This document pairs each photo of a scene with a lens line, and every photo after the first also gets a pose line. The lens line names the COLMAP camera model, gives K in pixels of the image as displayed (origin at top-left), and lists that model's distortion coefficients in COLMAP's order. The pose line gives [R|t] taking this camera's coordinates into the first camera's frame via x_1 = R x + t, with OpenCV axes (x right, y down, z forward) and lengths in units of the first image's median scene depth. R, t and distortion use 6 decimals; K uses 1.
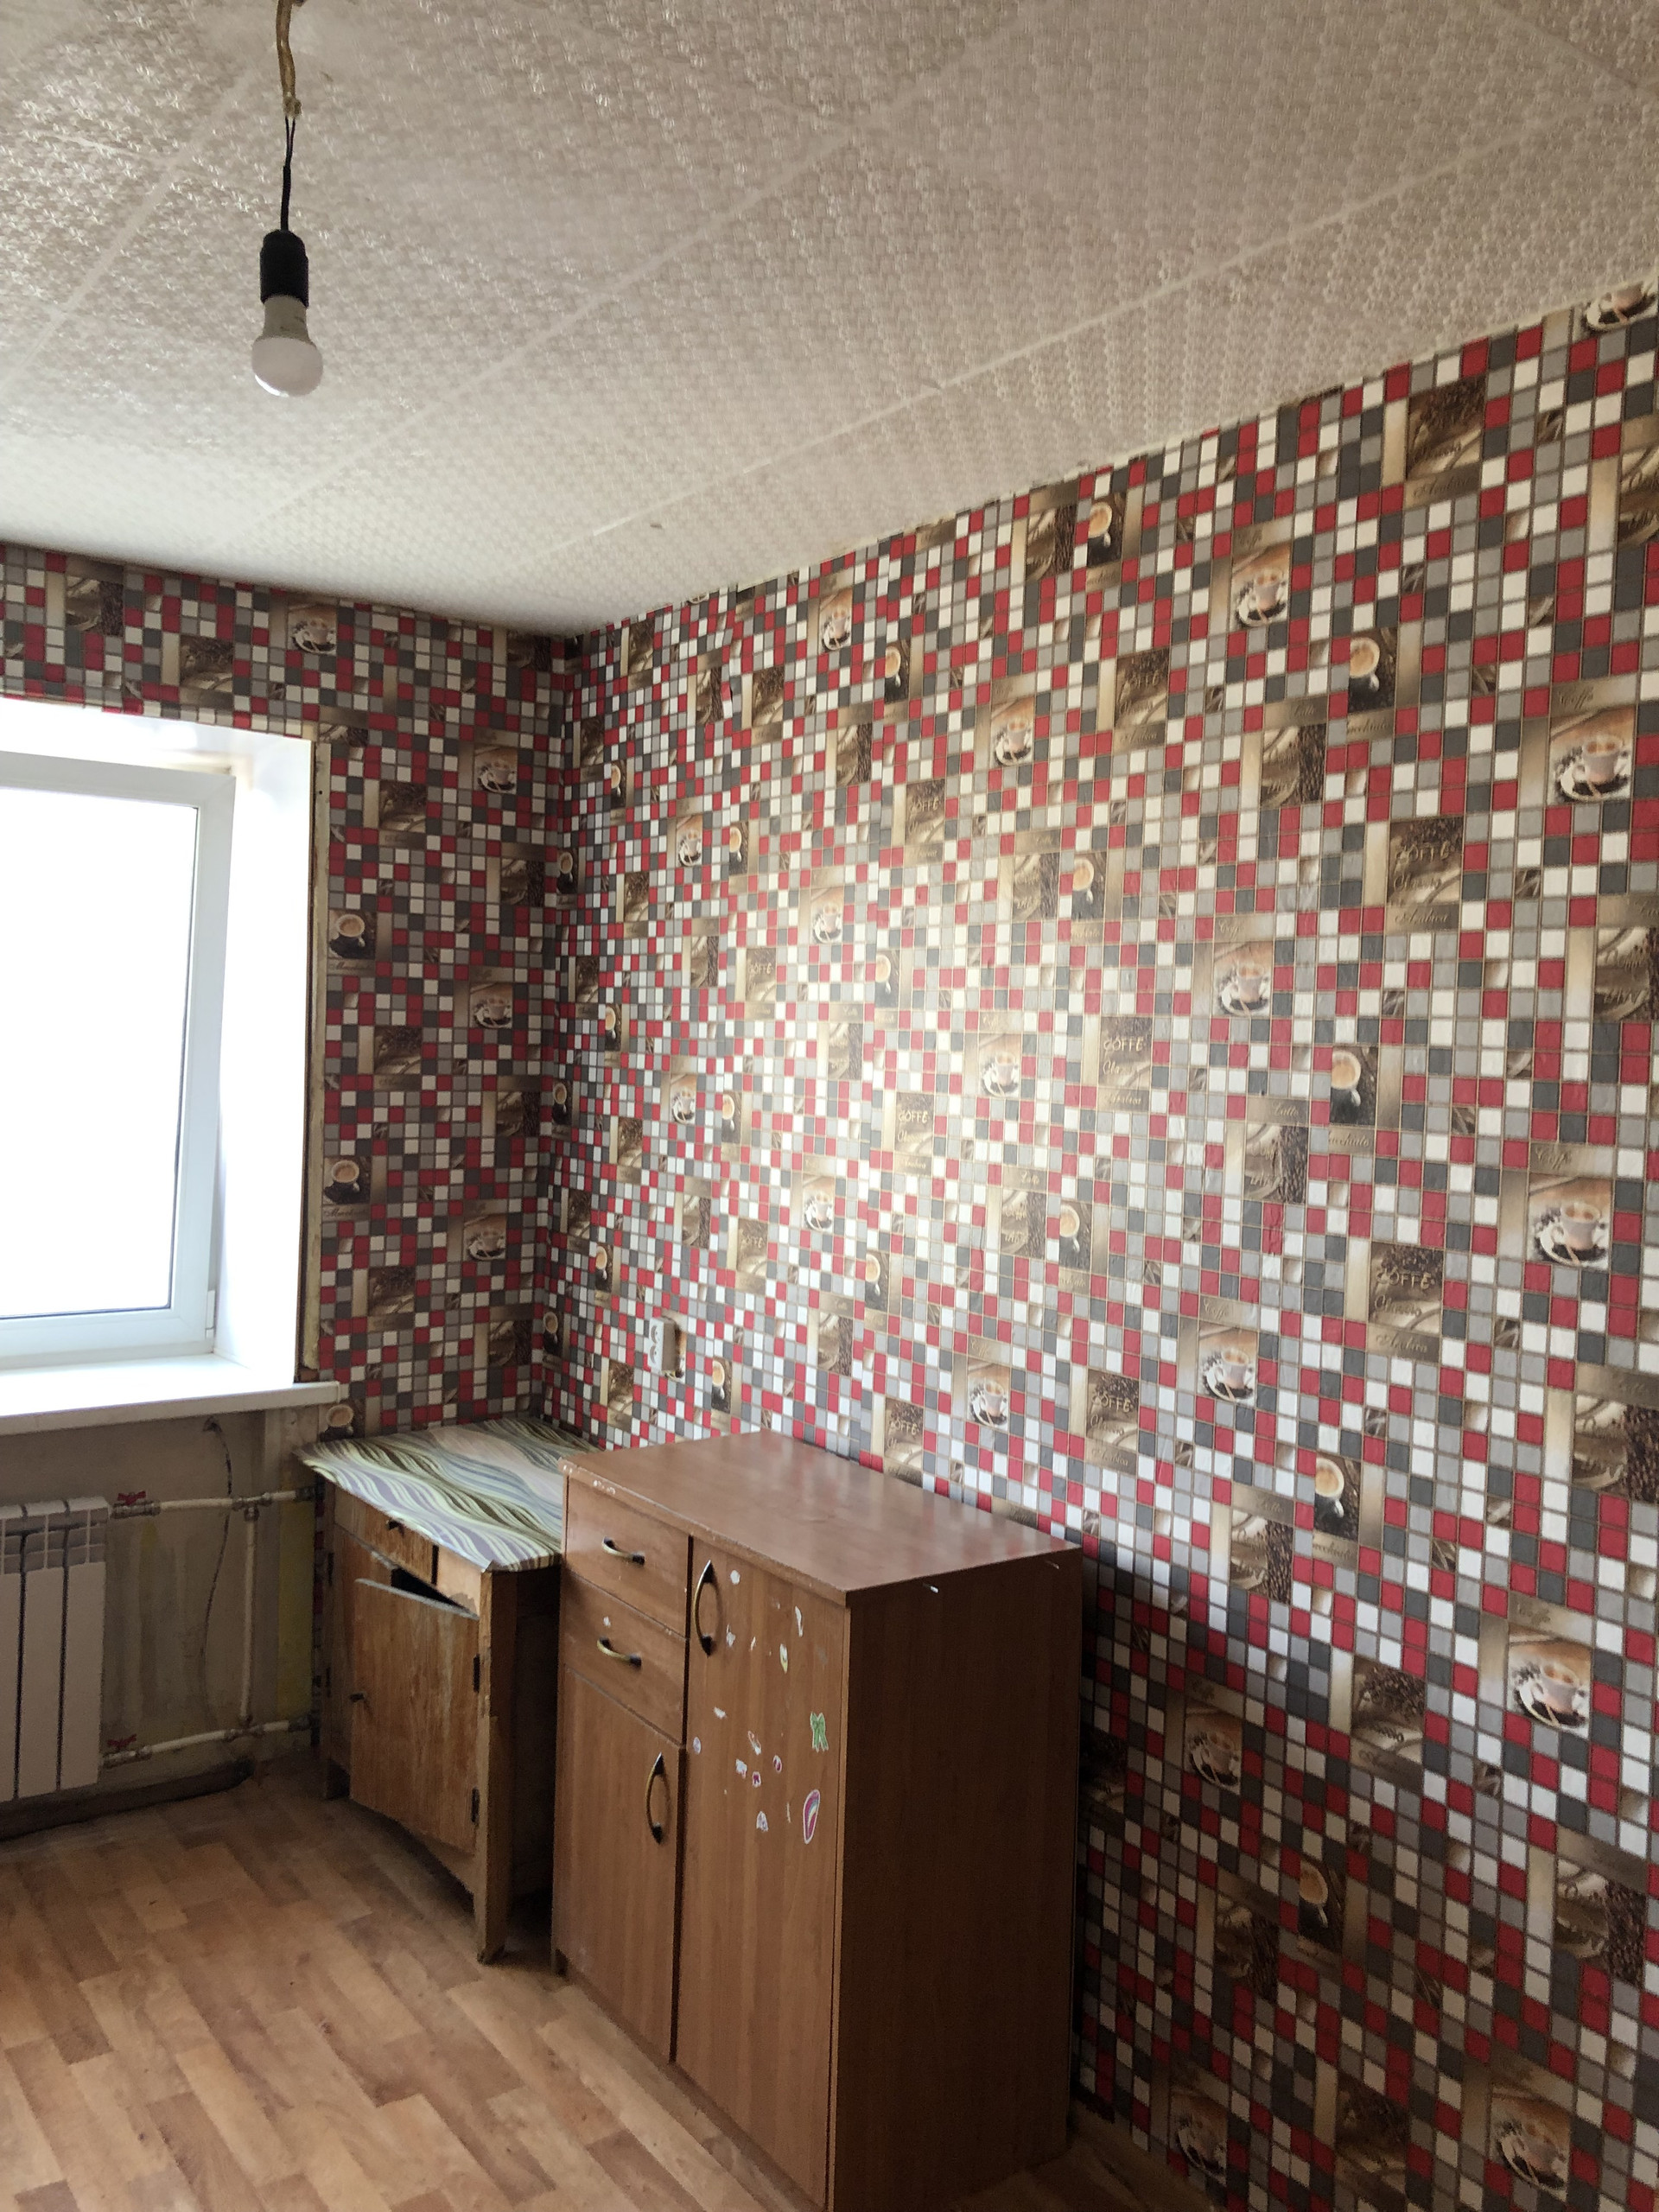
lens RADIAL K [[1784.0, 0, 830.4], [0, 1784.0, 1070.3], [0, 0, 1]] dist [0.012587, 0.002966]
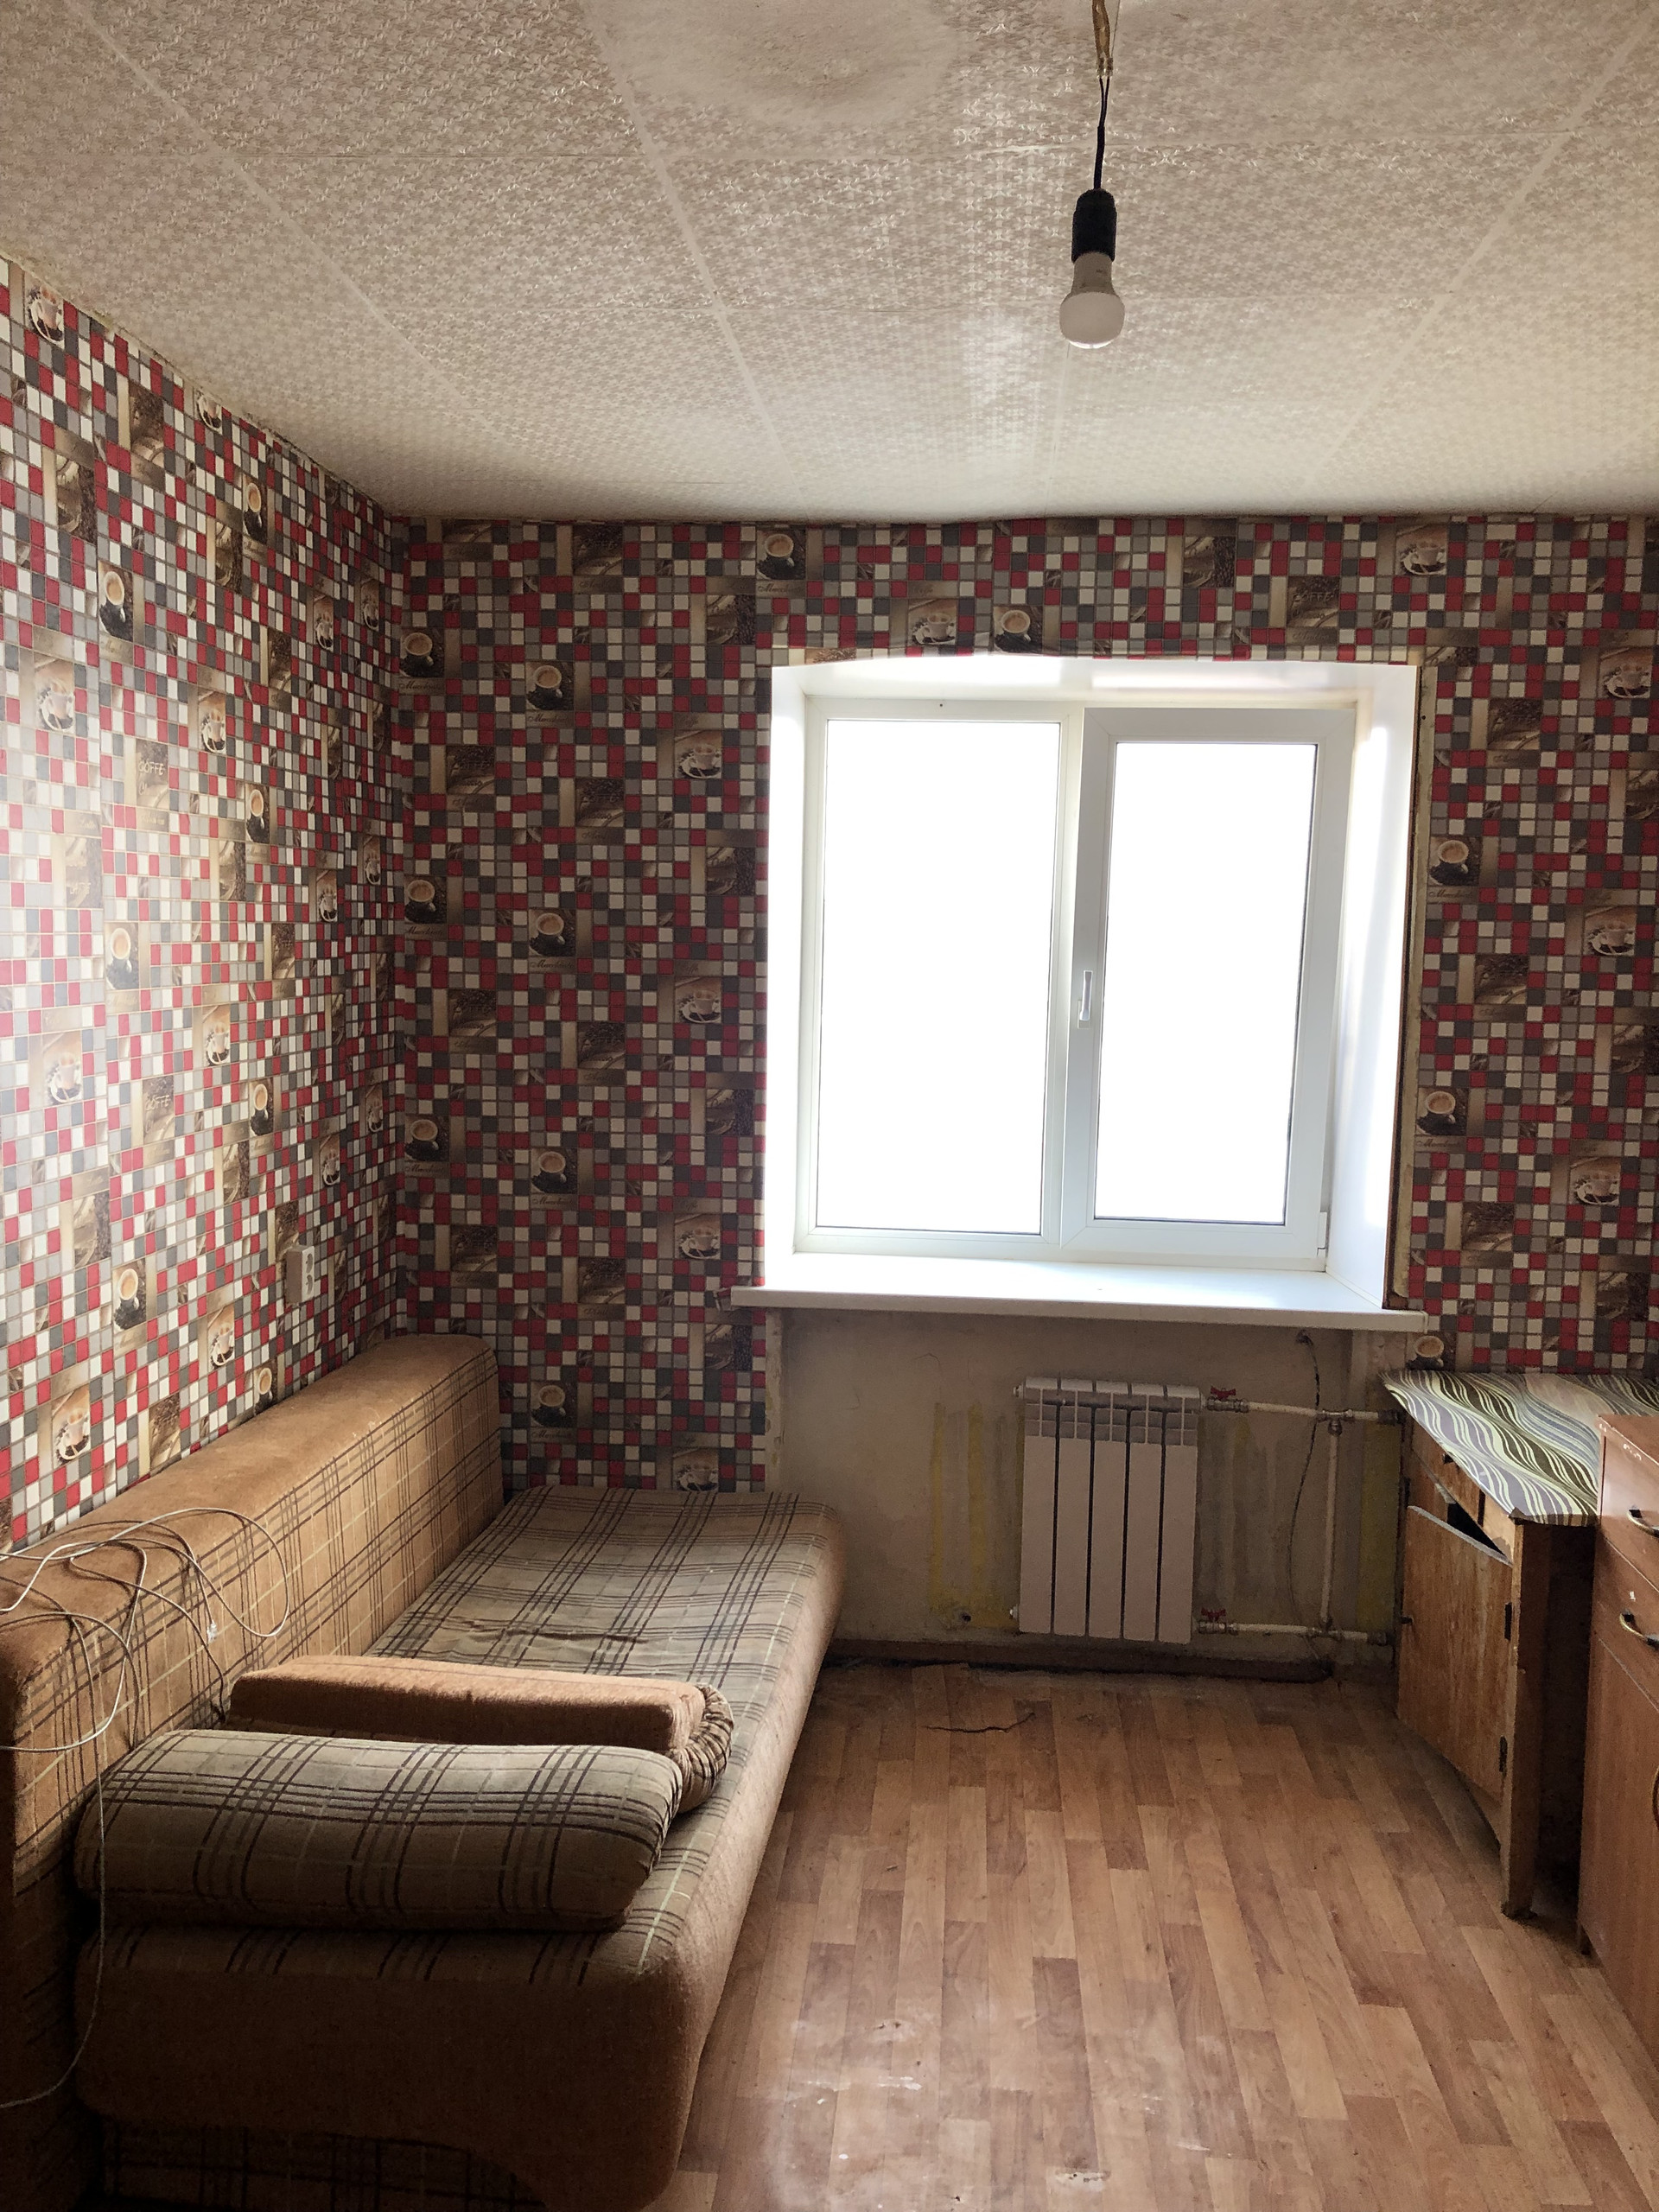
lens RADIAL K [[1794.4, 0, 829.5], [0, 1794.4, 1106.0], [0, 0, 1]] dist [-0.002067, 0.015941]
pose [[0.757971, 0.046281, -0.650645, 0.124529], [-0.013291, 0.998368, 0.055532, 0.008299], [0.652153, -0.033443, 0.757349, 0.029115]]
